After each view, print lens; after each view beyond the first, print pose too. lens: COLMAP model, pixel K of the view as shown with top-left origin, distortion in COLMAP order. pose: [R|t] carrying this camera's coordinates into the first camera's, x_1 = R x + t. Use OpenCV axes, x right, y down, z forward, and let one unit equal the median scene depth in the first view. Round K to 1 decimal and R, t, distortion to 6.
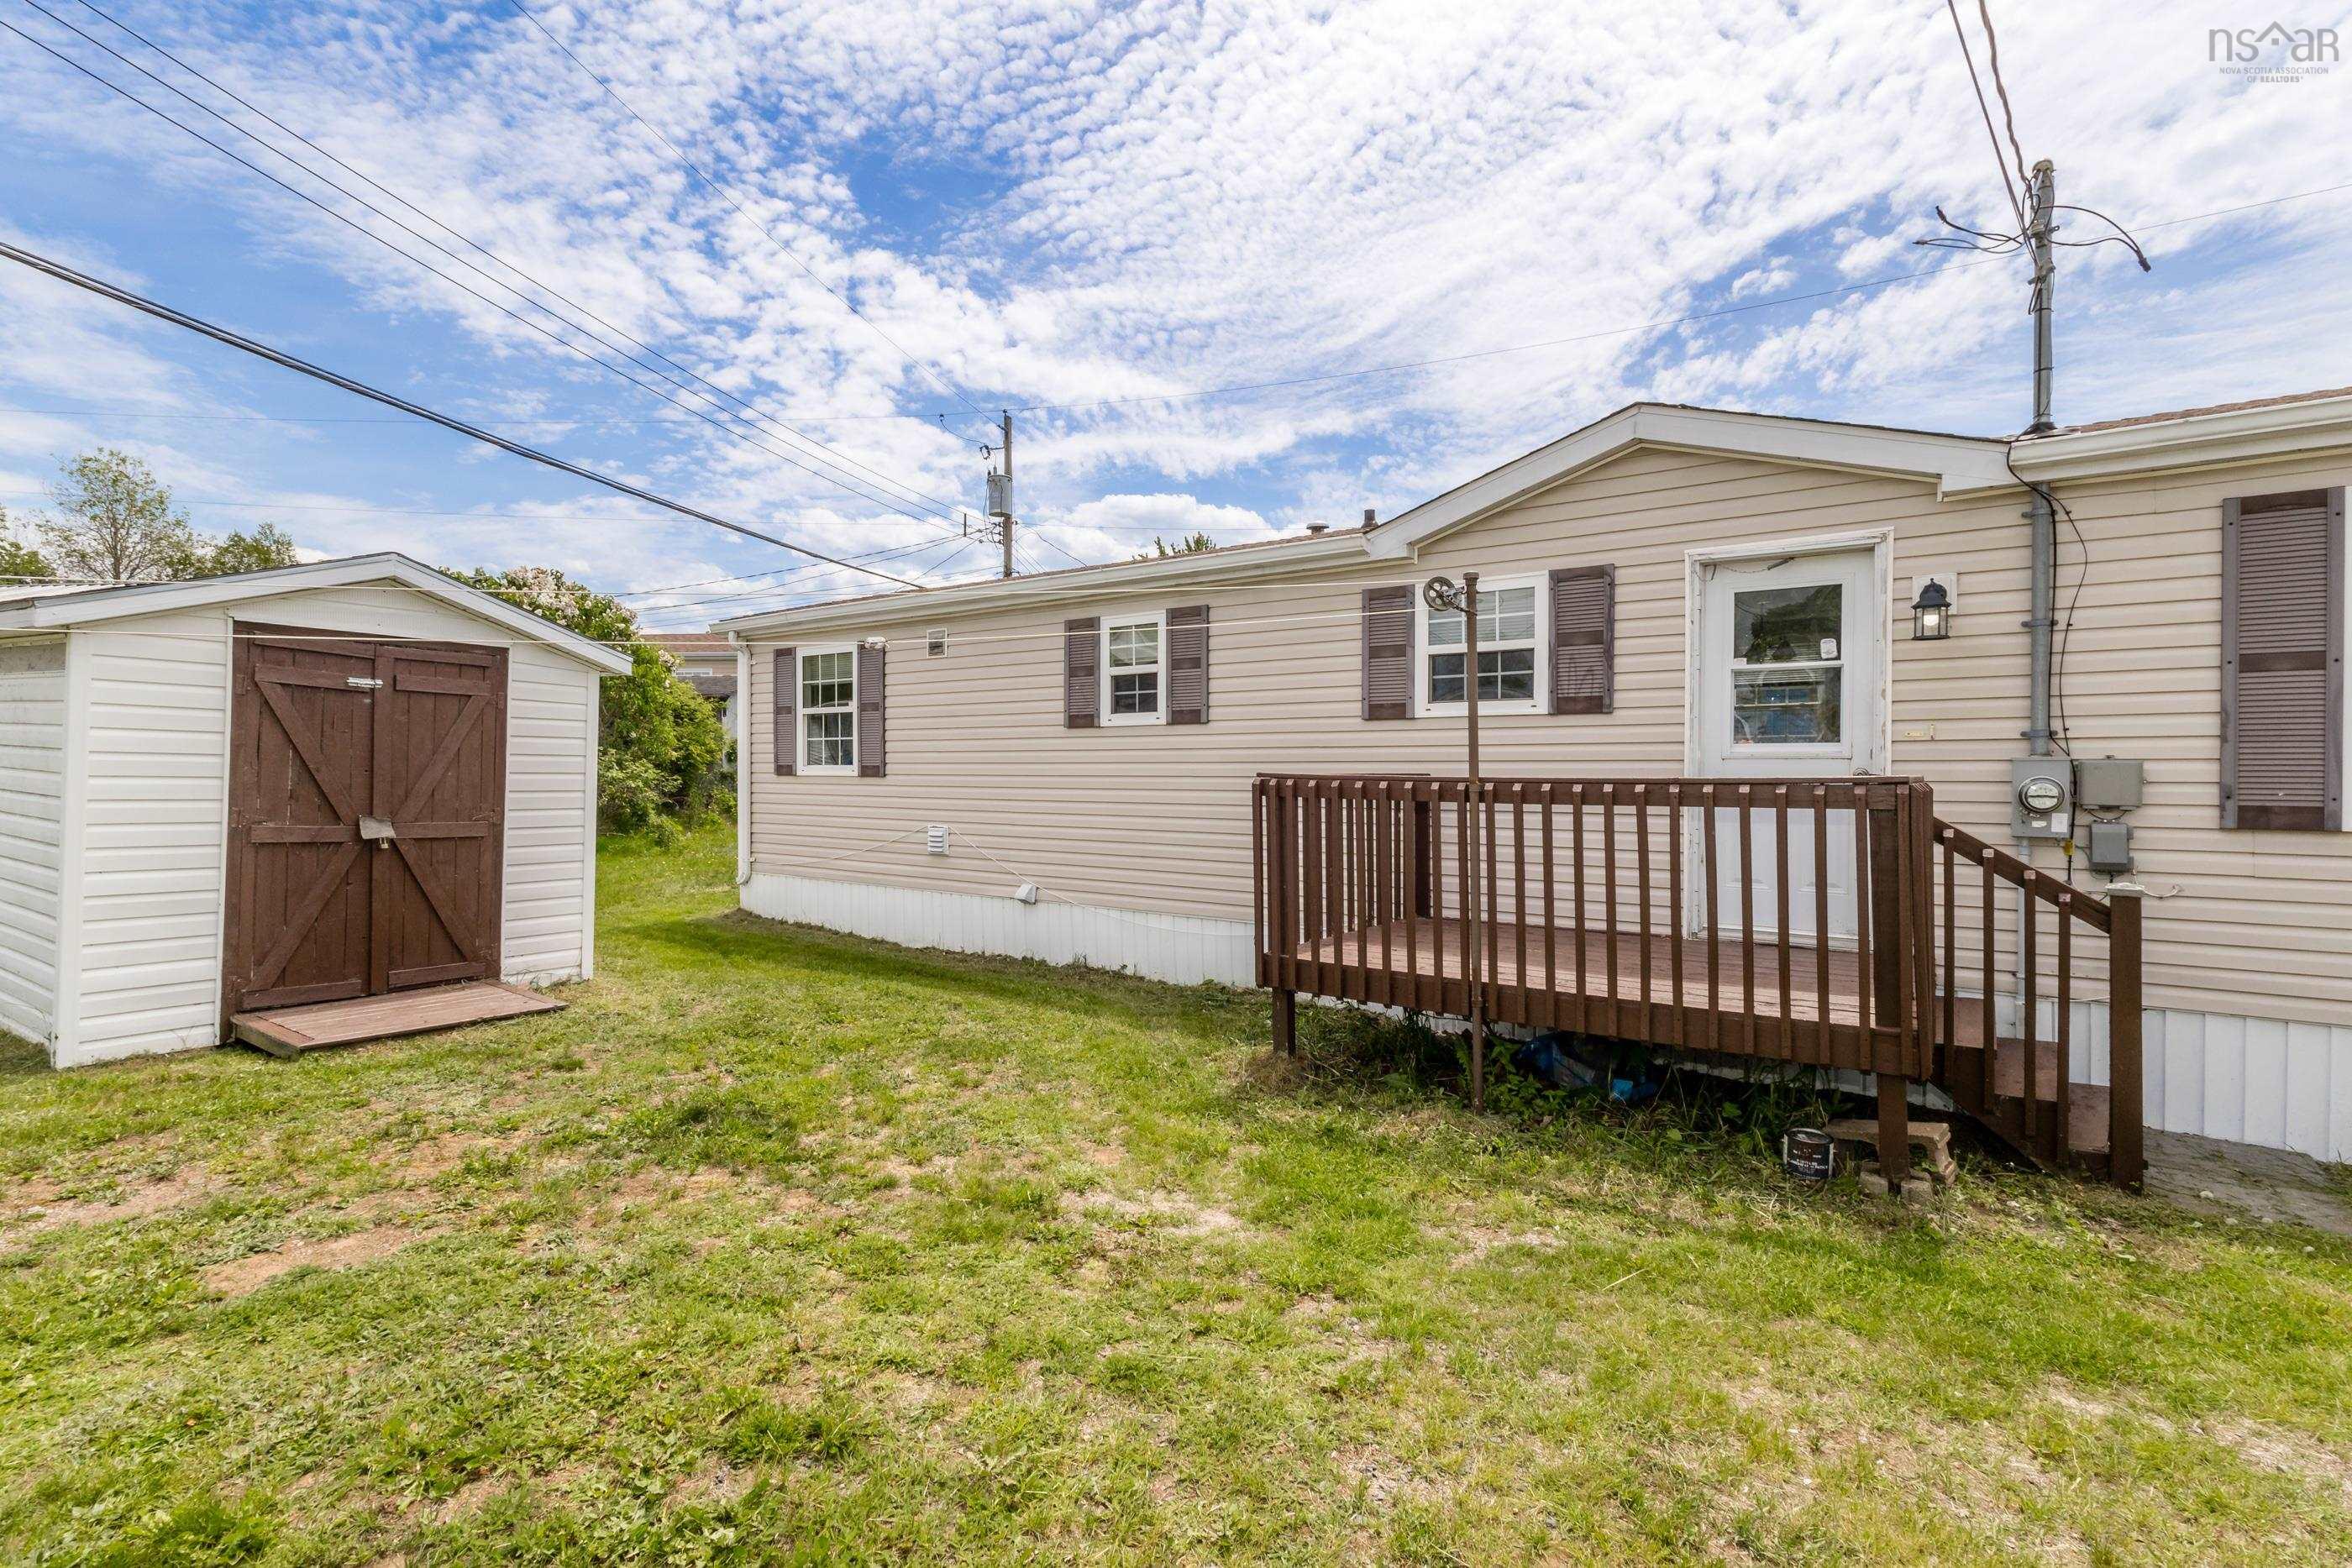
lens RADIAL K [[1095.2, 0, 1174.9], [0, 1095.2, 784.5], [0, 0, 1]] dist [0.001457, 0.000741]
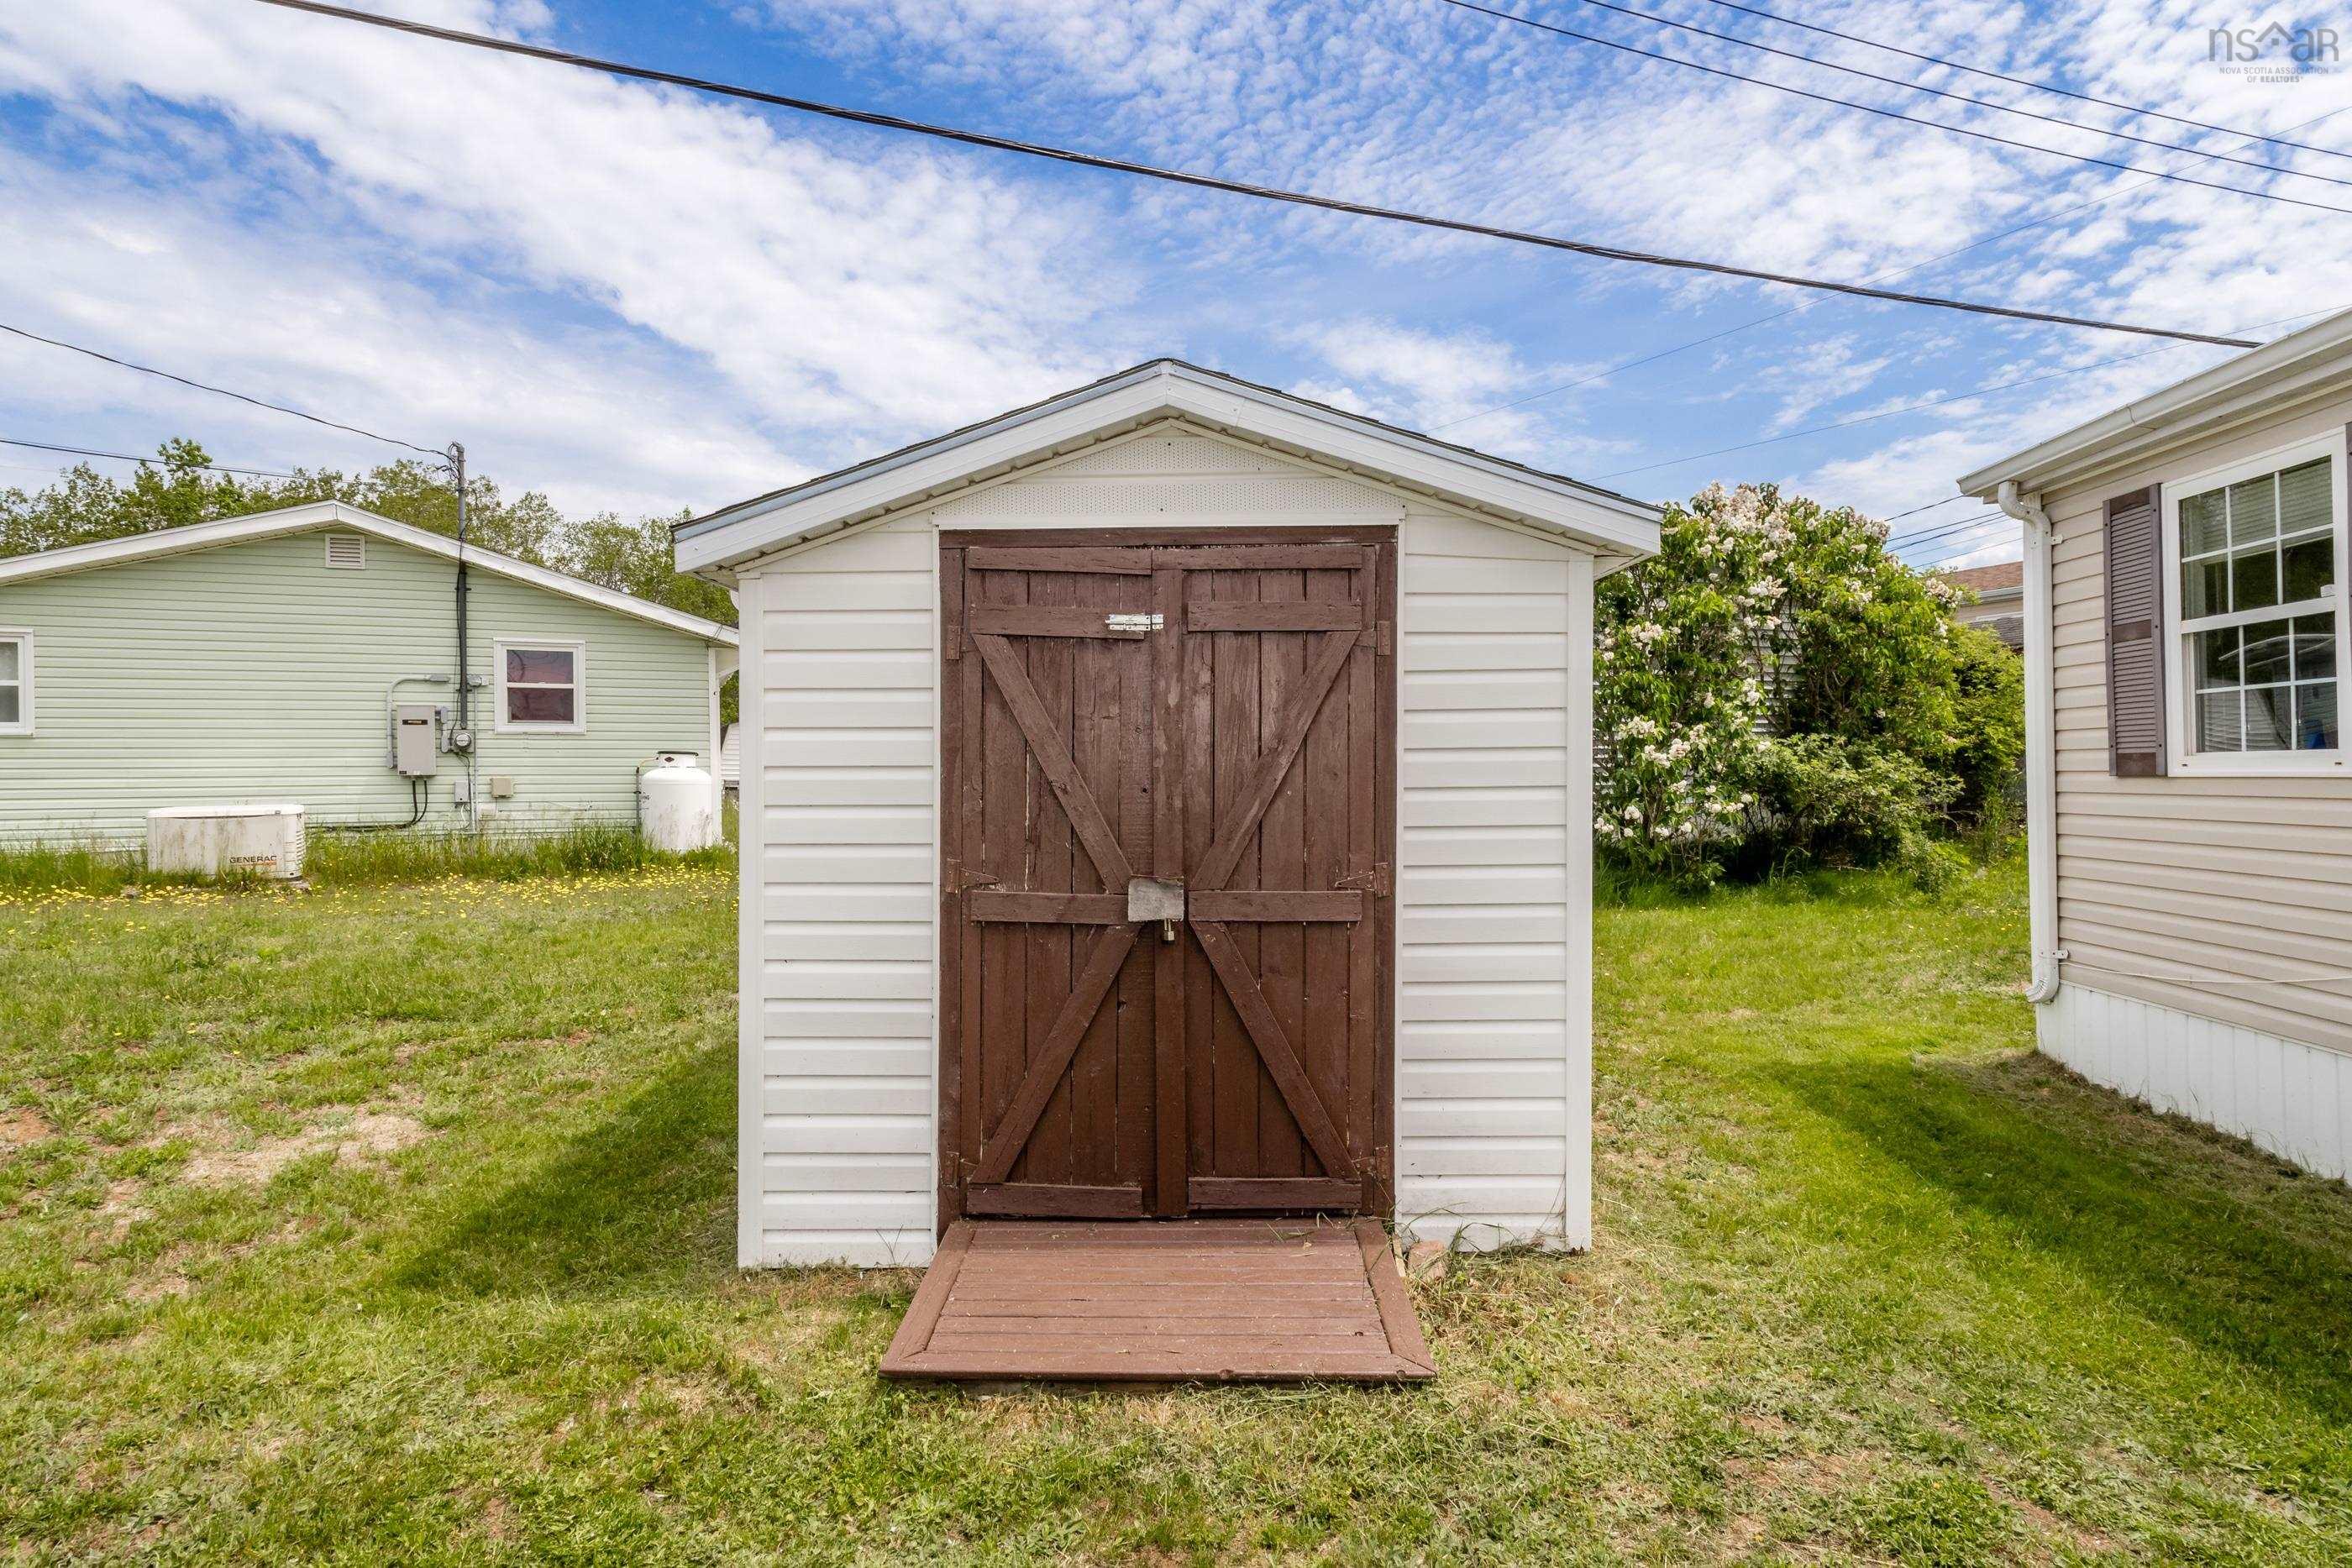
lens RADIAL K [[1270.2, 0, 1160.8], [0, 1270.2, 774.8], [0, 0, 1]] dist [-0.000256, -0.001147]
pose [[0.518952, -0.016245, -0.854649, -0.186787], [0.010049, 0.999866, -0.012904, -0.010191], [0.854744, -0.001892, 0.519046, 0.606720]]
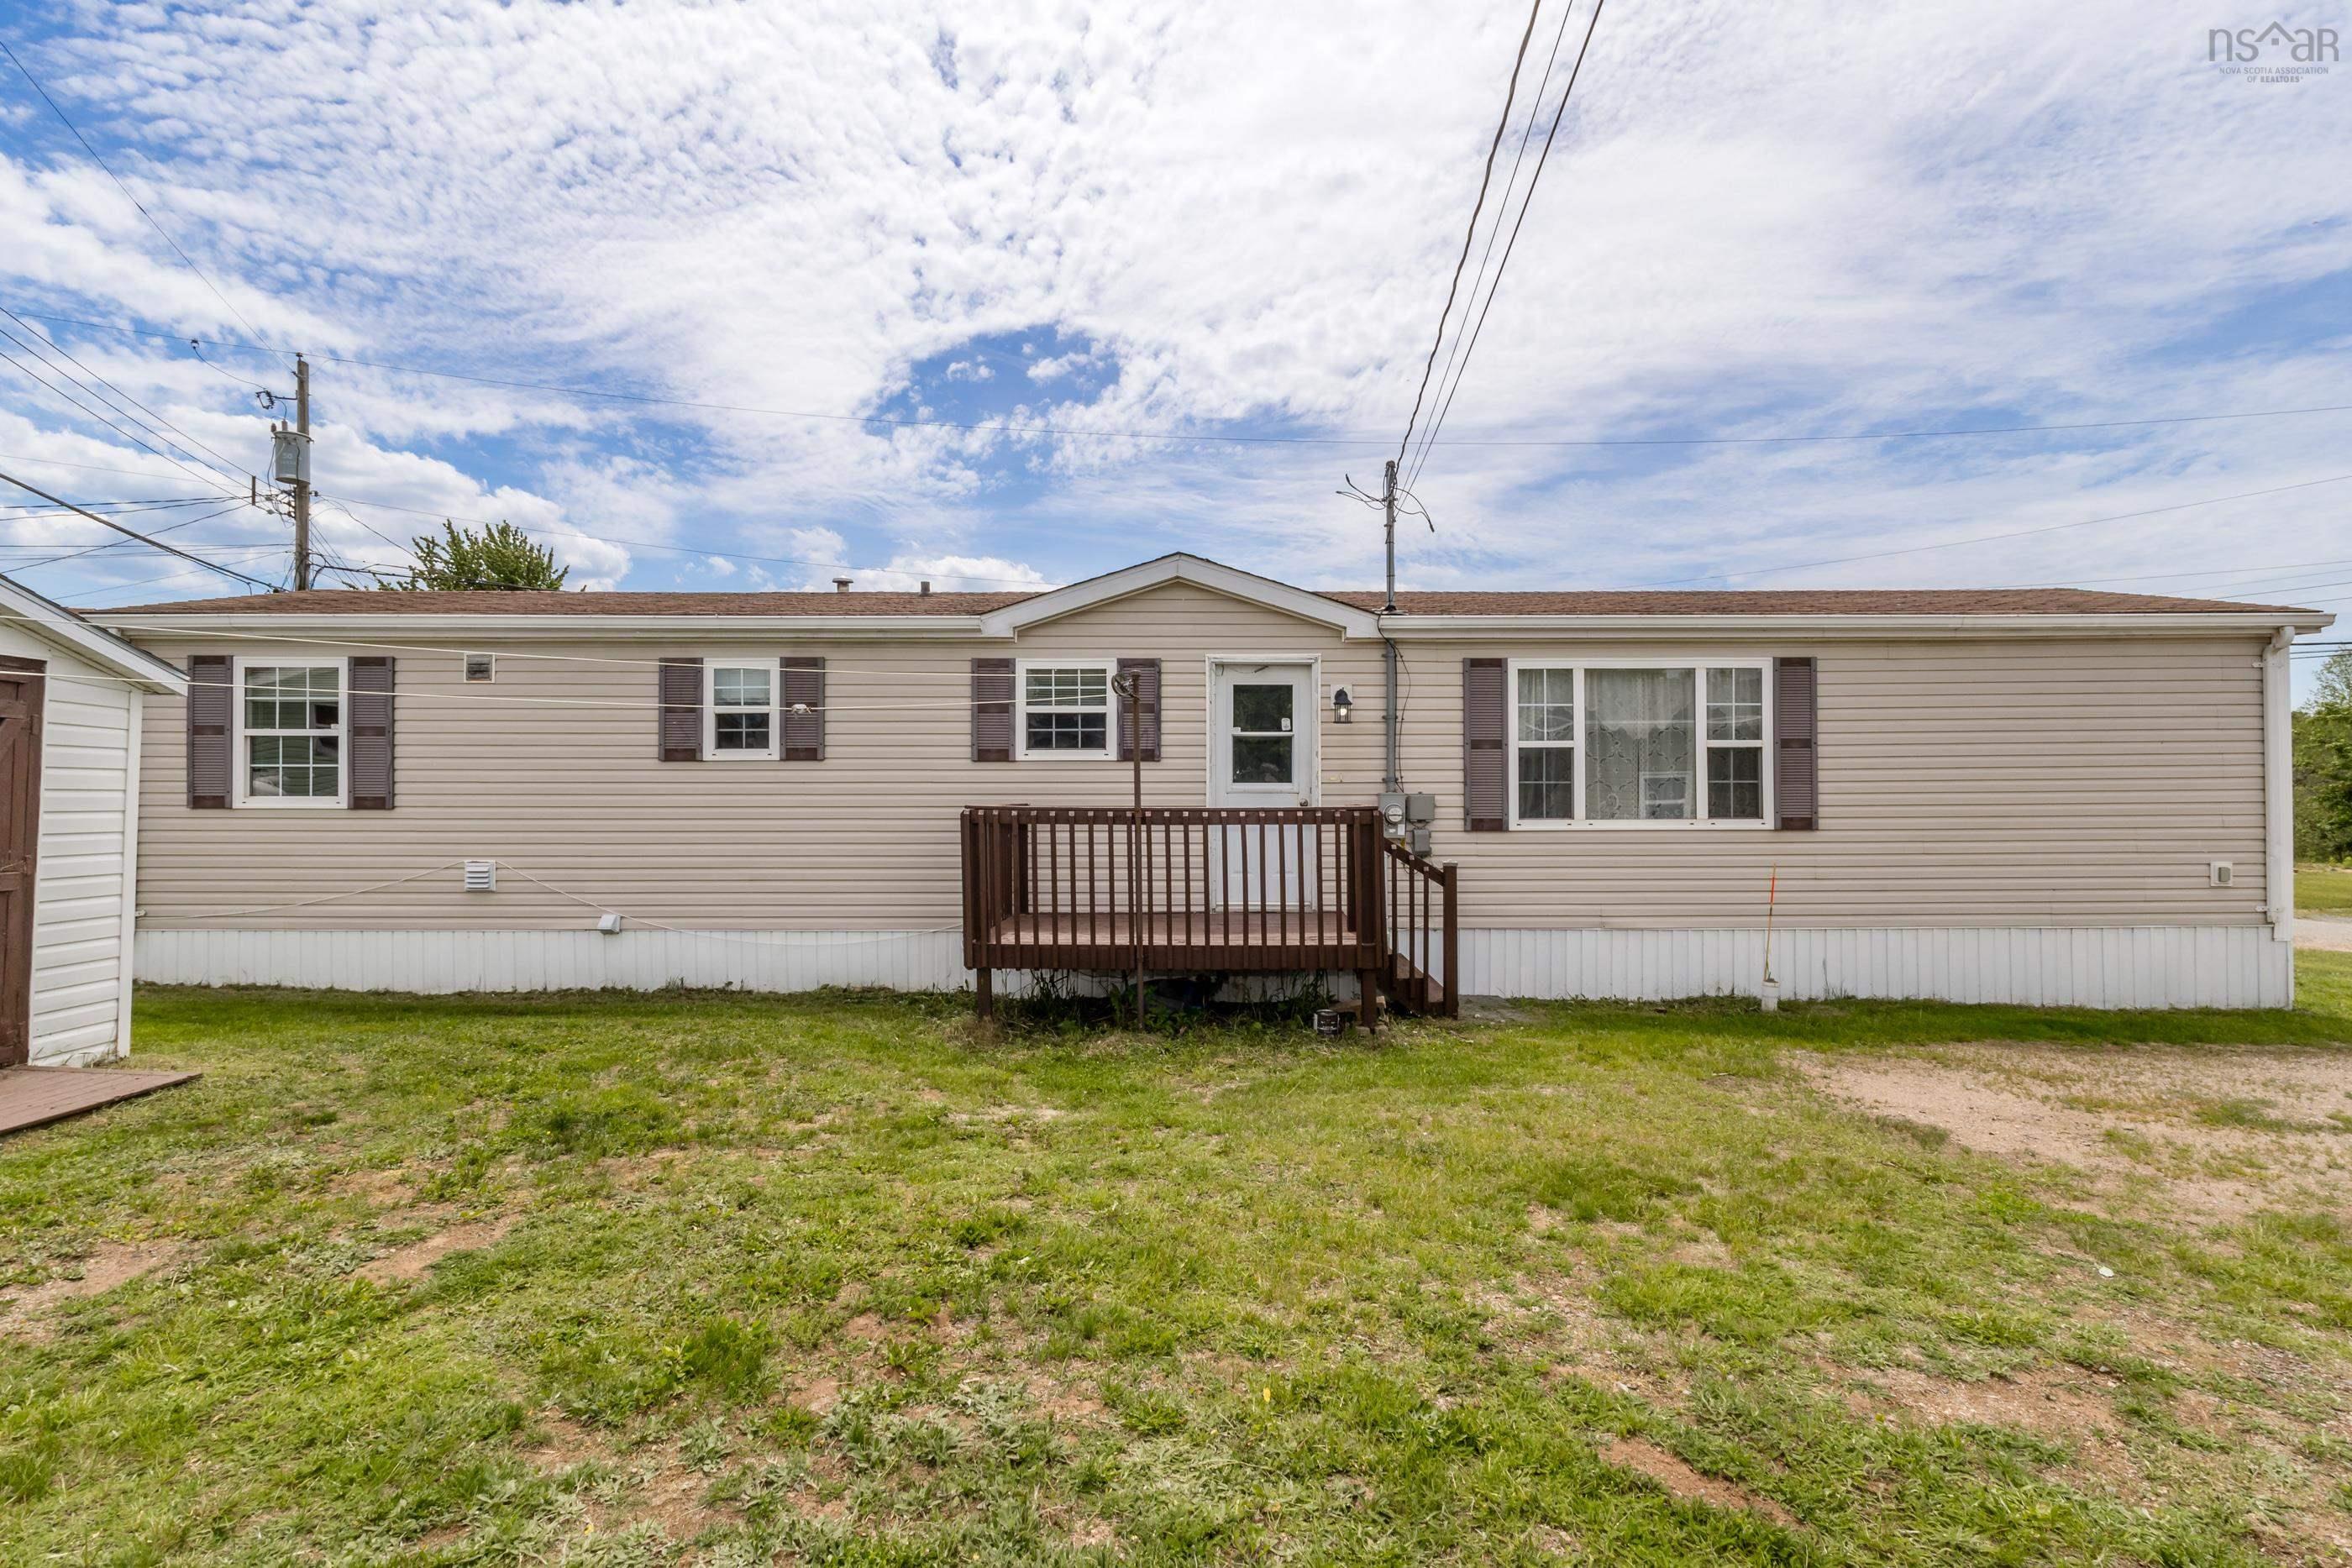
lens RADIAL K [[1095.2, 0, 1194.0], [0, 1095.2, 787.2], [0, 0, 1]] dist [0.001457, 0.000741]
pose [[0.802572, 0.000786, 0.596555, -0.393556], [0.009128, 0.999866, -0.013598, -0.009648], [-0.596485, 0.016359, 0.802457, -0.173861]]
